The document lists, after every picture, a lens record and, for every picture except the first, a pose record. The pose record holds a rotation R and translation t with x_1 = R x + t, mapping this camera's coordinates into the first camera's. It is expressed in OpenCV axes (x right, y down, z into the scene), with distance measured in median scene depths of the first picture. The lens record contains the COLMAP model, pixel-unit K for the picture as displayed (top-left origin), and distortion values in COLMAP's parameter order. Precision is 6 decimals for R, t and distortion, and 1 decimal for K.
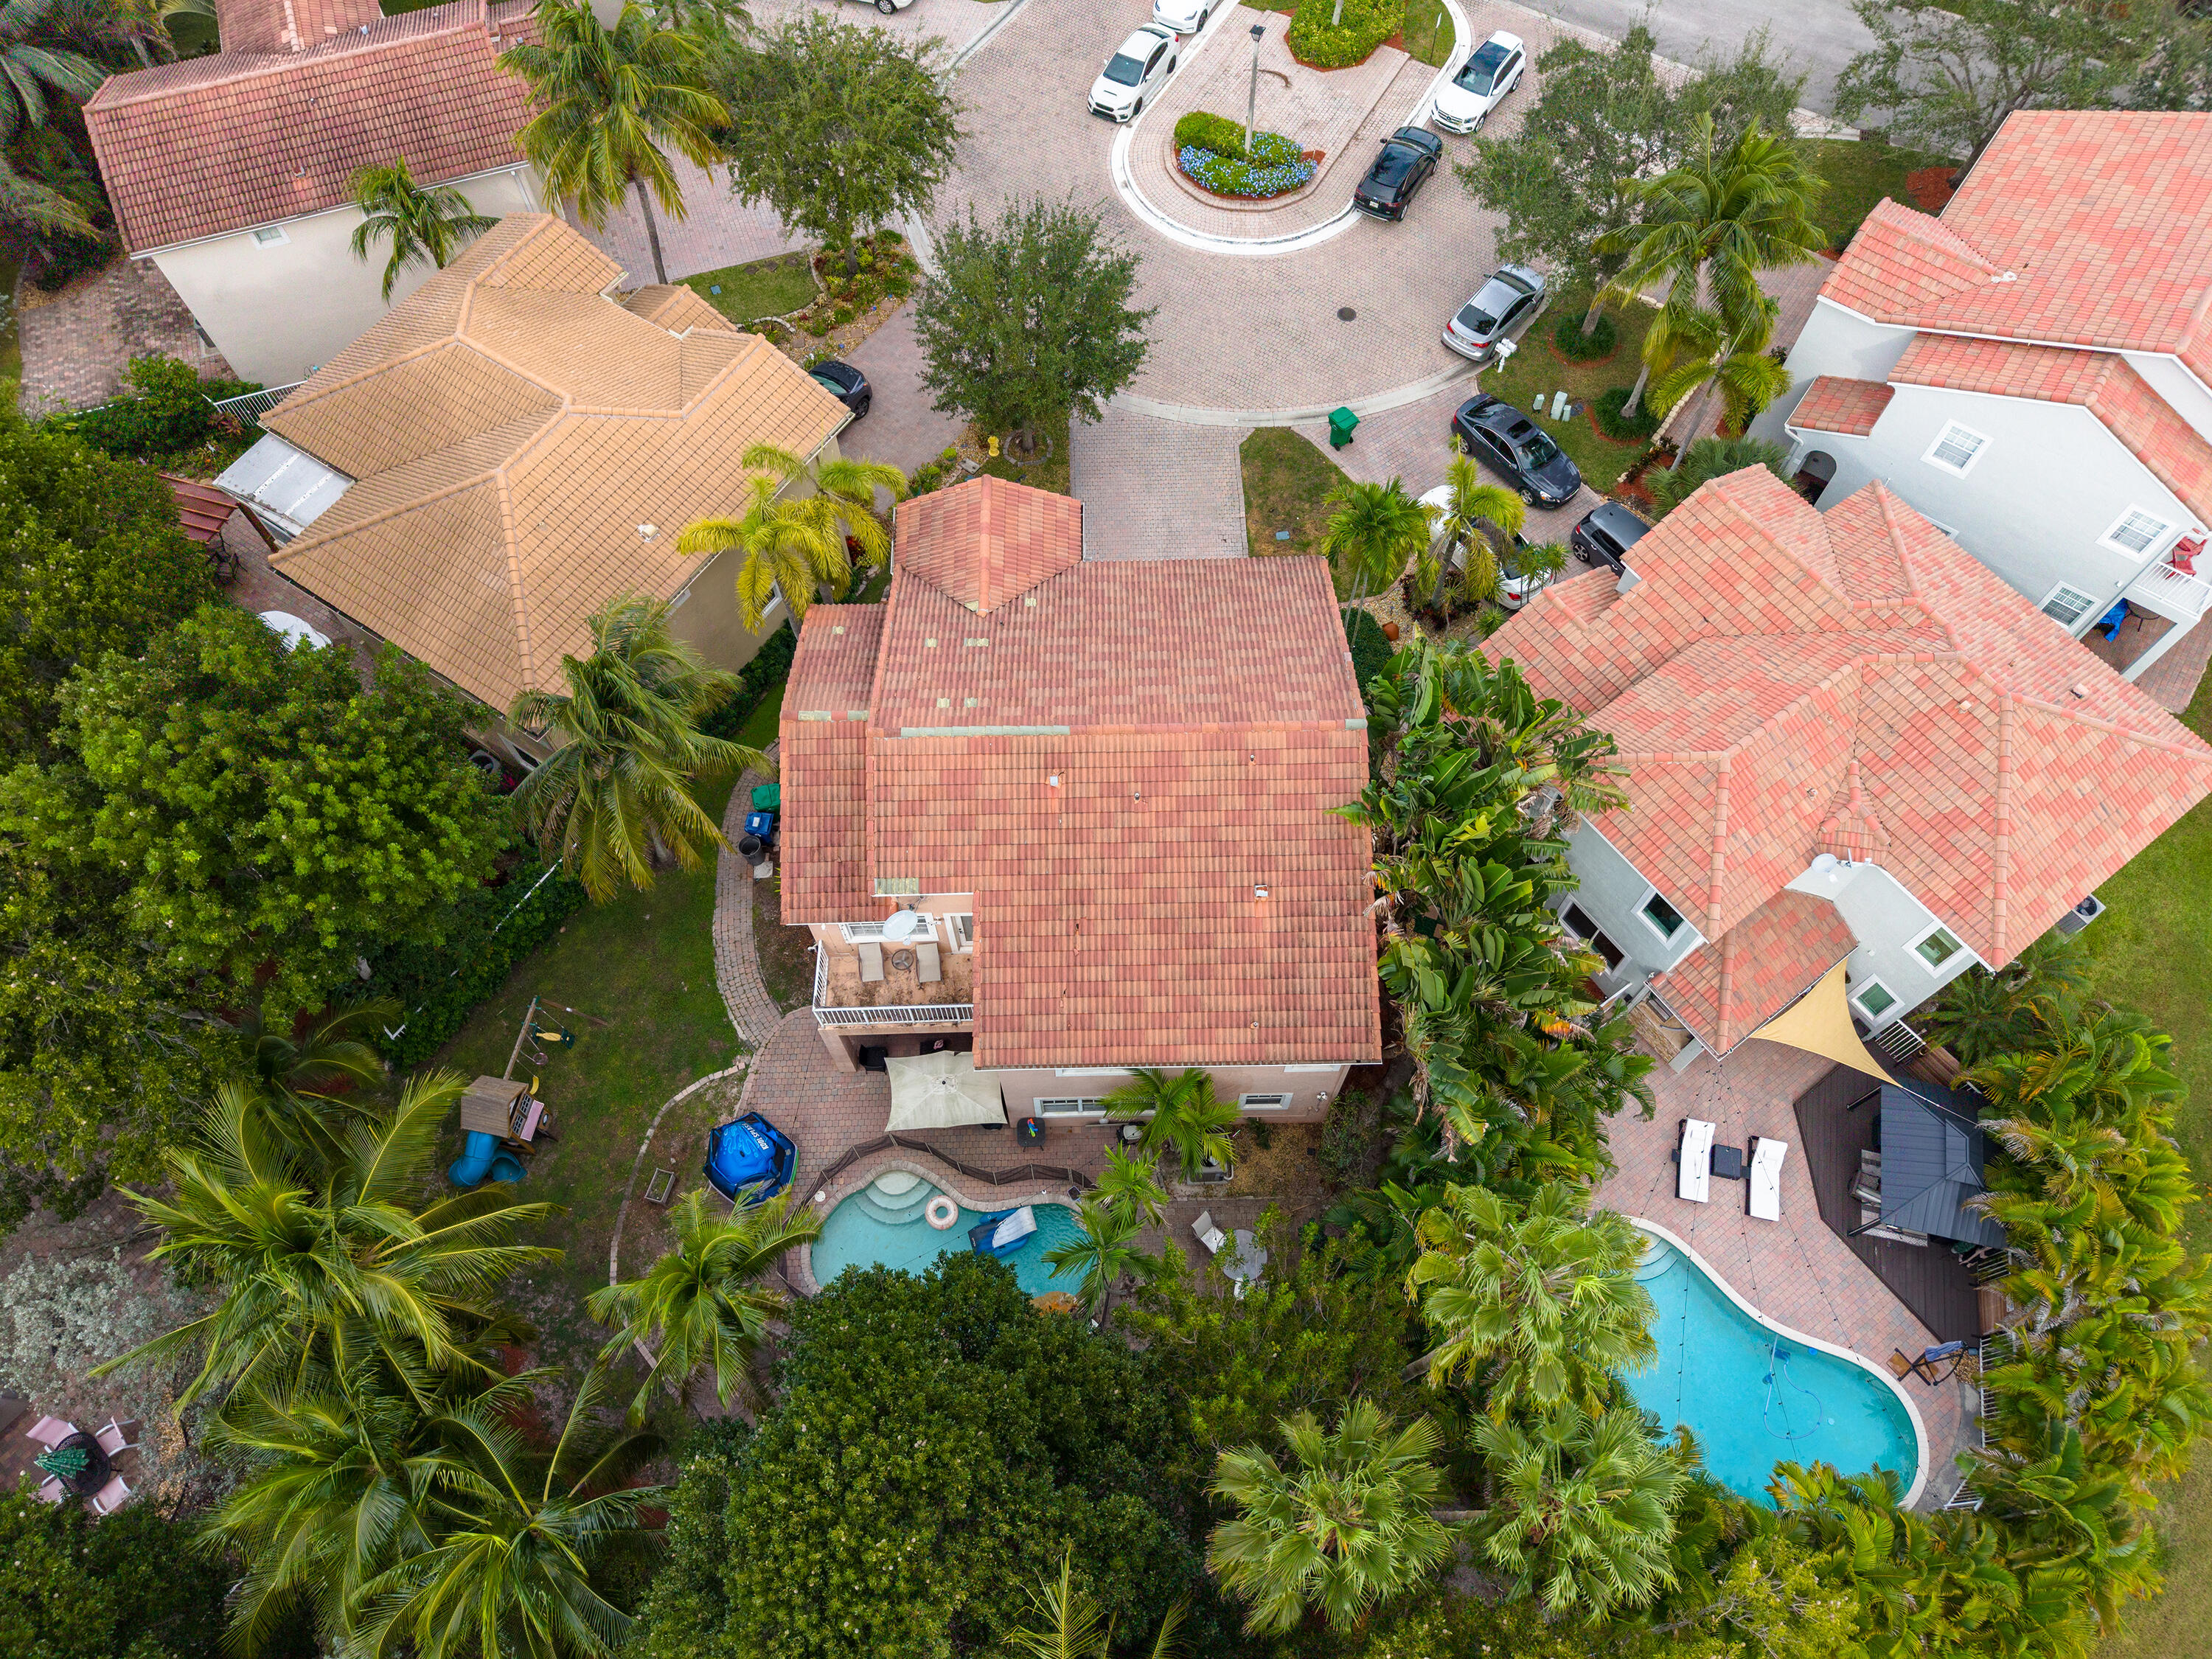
lens RADIAL K [[1540.6, 0, 1096.6], [0, 1540.6, 840.9], [0, 0, 1]] dist [-0.008134, 0.001983]
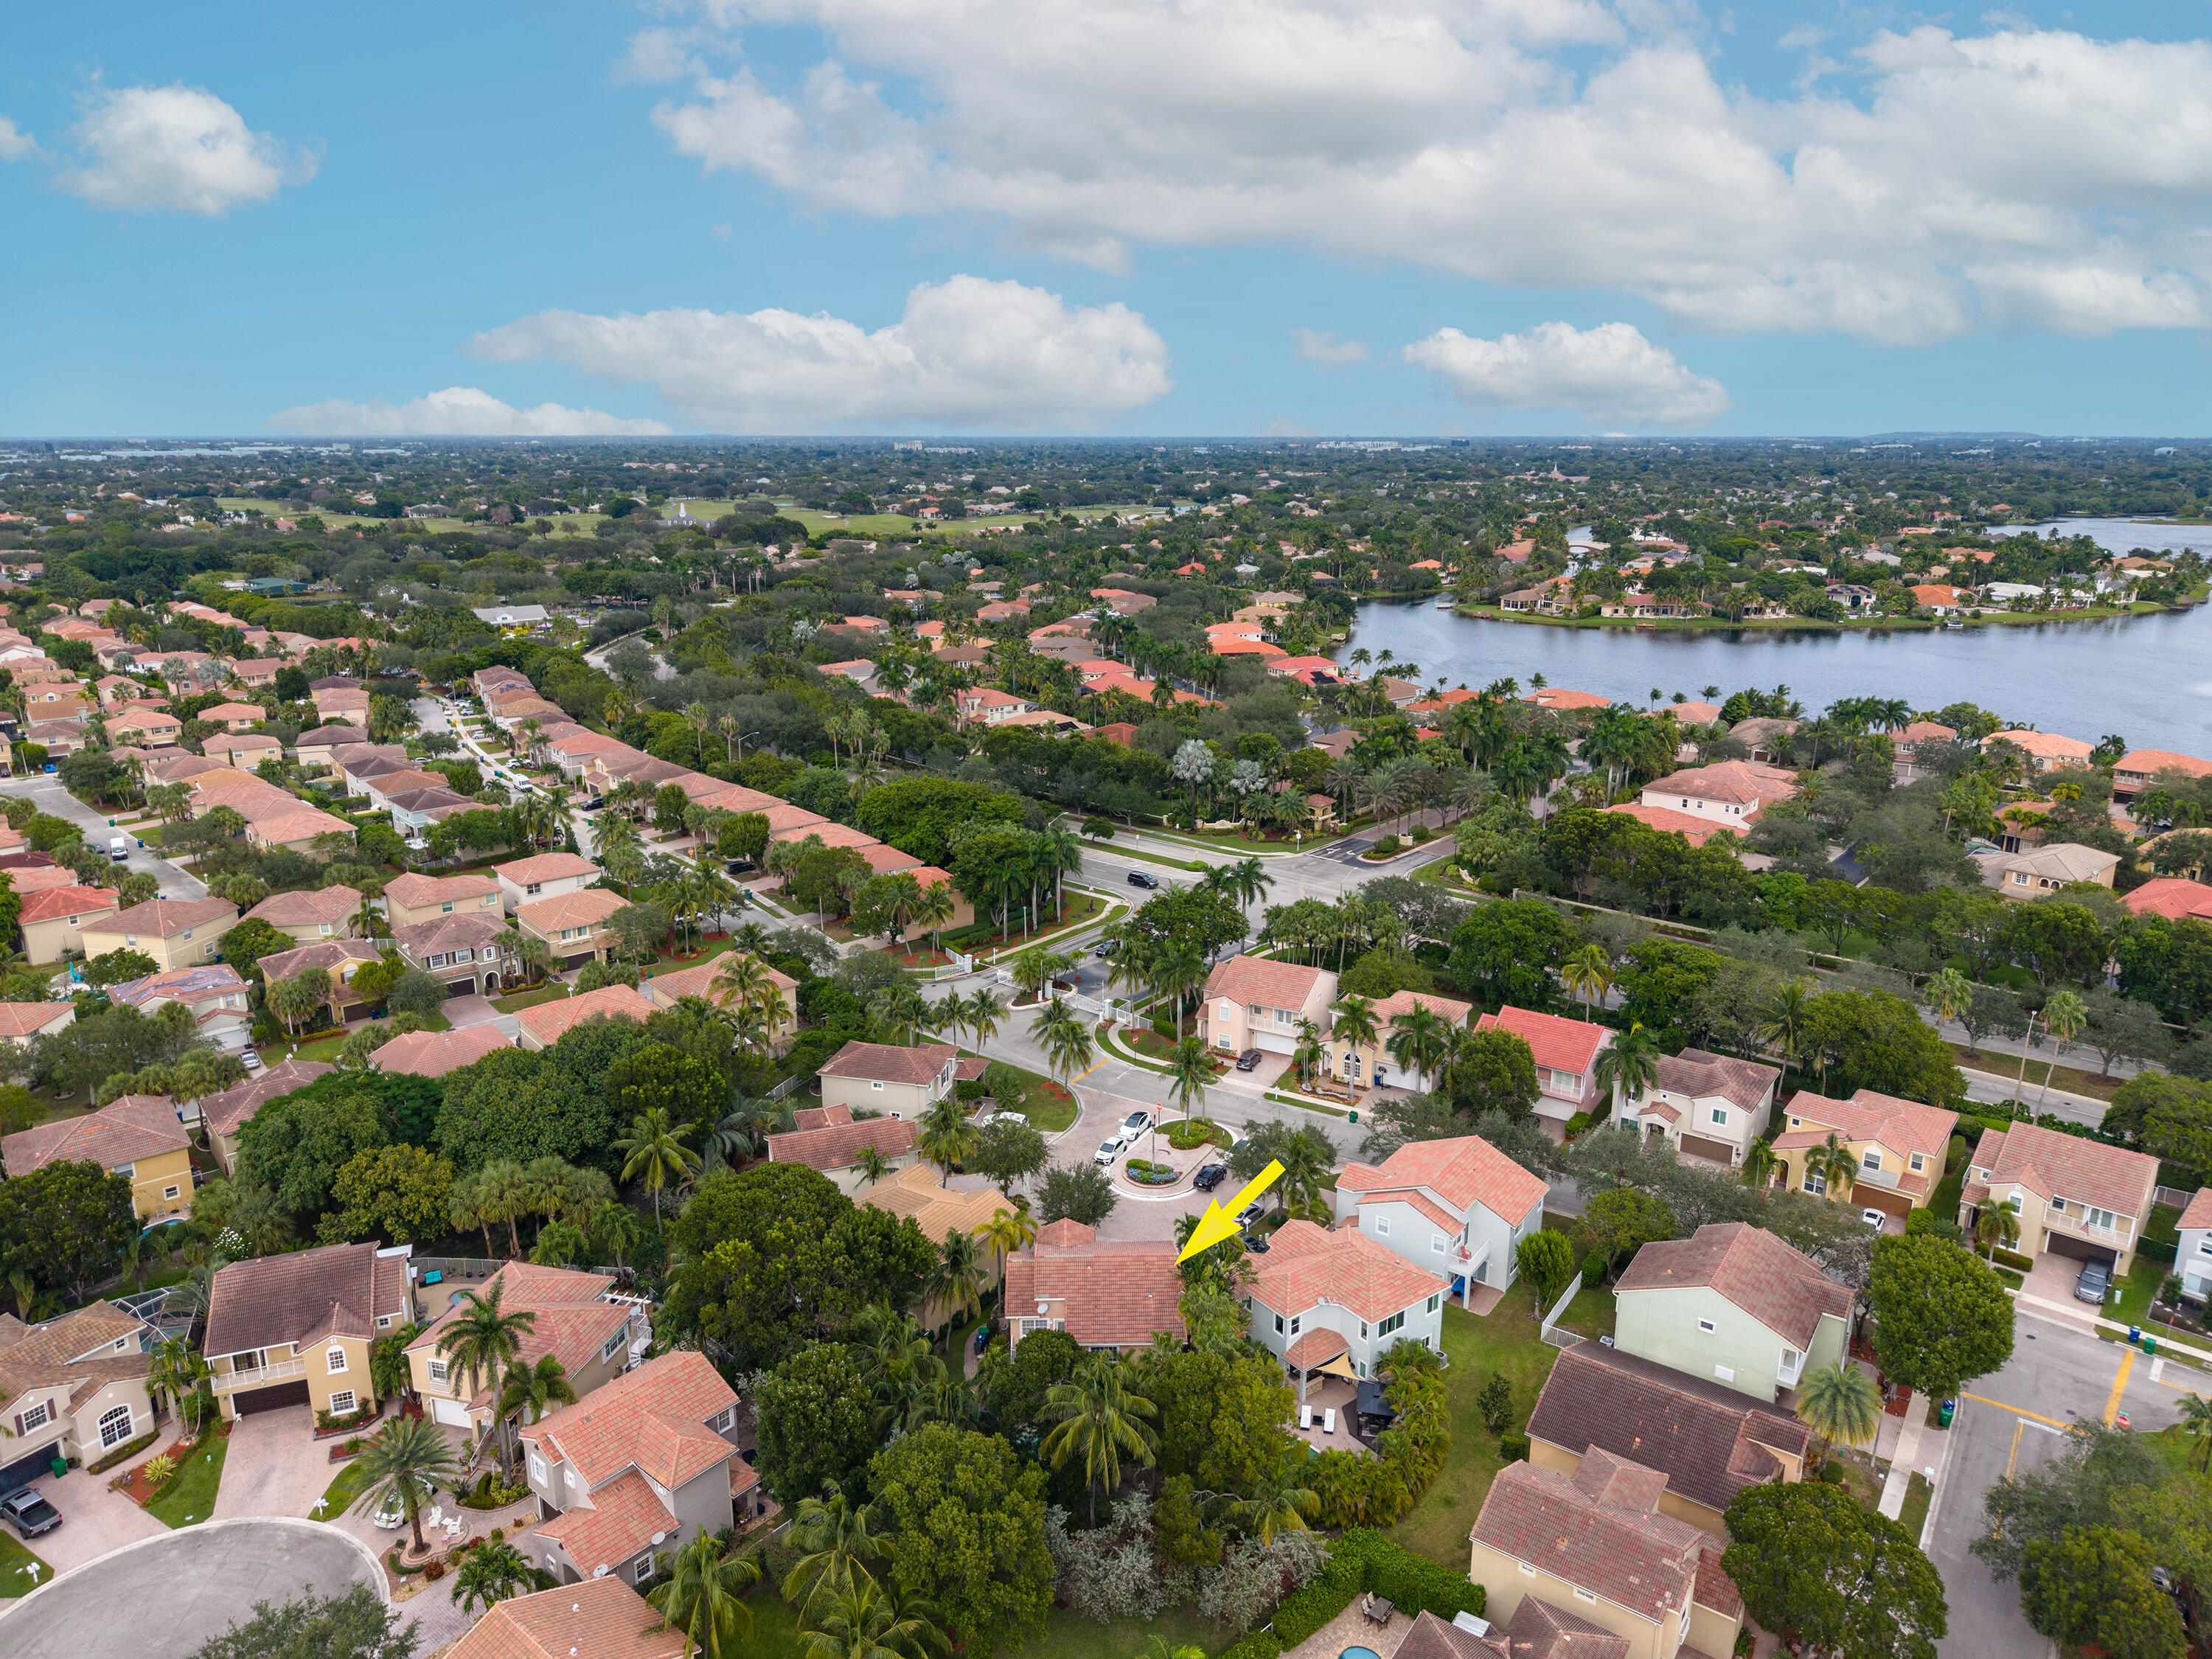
lens RADIAL K [[1540.6, 0, 1098.8], [0, 1540.6, 830.7], [0, 0, 1]] dist [-0.008134, 0.001983]
pose [[0.999853, 0.009675, 0.014149, -0.044401], [0.003685, 0.684825, -0.728698, 1.190252], [-0.016740, 0.728643, 0.684689, -1.372145]]
